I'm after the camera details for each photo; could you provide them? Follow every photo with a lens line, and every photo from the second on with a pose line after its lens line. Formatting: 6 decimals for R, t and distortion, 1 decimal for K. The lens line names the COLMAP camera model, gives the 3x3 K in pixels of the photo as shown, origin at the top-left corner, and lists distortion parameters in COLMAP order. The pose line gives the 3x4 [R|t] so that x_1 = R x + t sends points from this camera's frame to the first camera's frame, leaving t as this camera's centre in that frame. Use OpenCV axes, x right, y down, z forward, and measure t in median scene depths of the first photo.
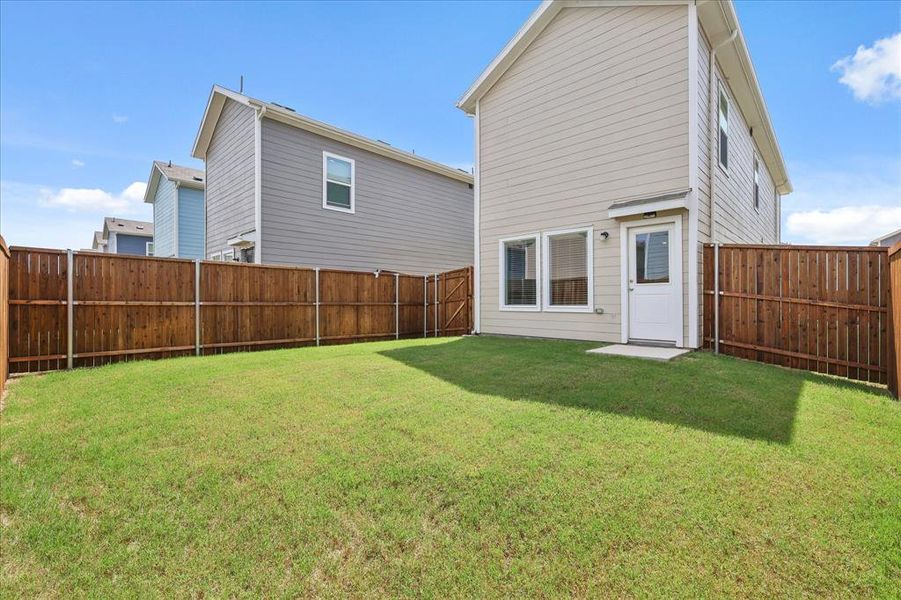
lens RADIAL K [[393.4, 0, 449.7], [0, 393.4, 297.9], [0, 0, 1]] dist [0.001131, 0.000262]
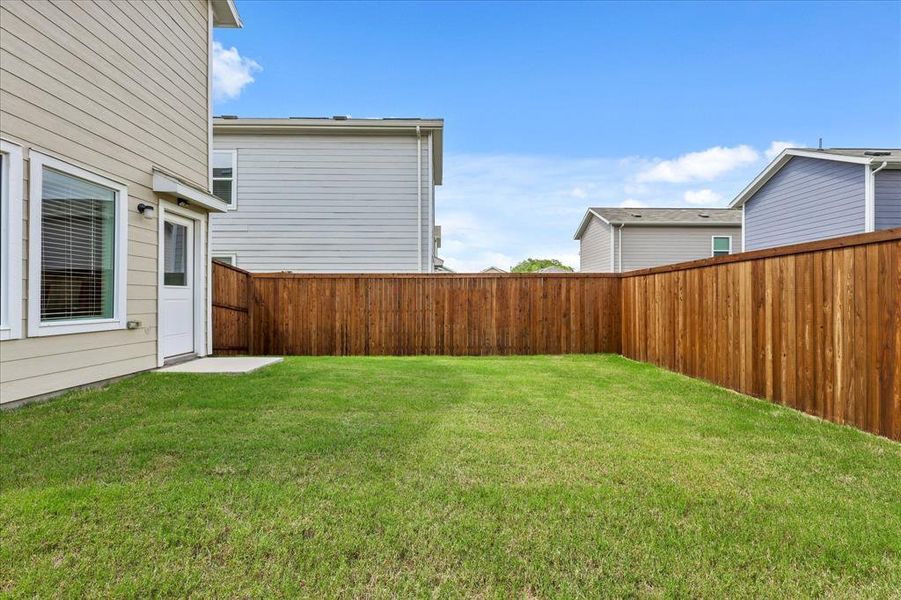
lens RADIAL K [[393.4, 0, 449.7], [0, 393.4, 297.9], [0, 0, 1]] dist [0.001131, 0.000262]
pose [[-0.713991, 0.004619, 0.700139, -0.385755], [-0.000656, 0.999973, -0.007265, -0.005357], [-0.700154, -0.005646, -0.713969, 0.989067]]
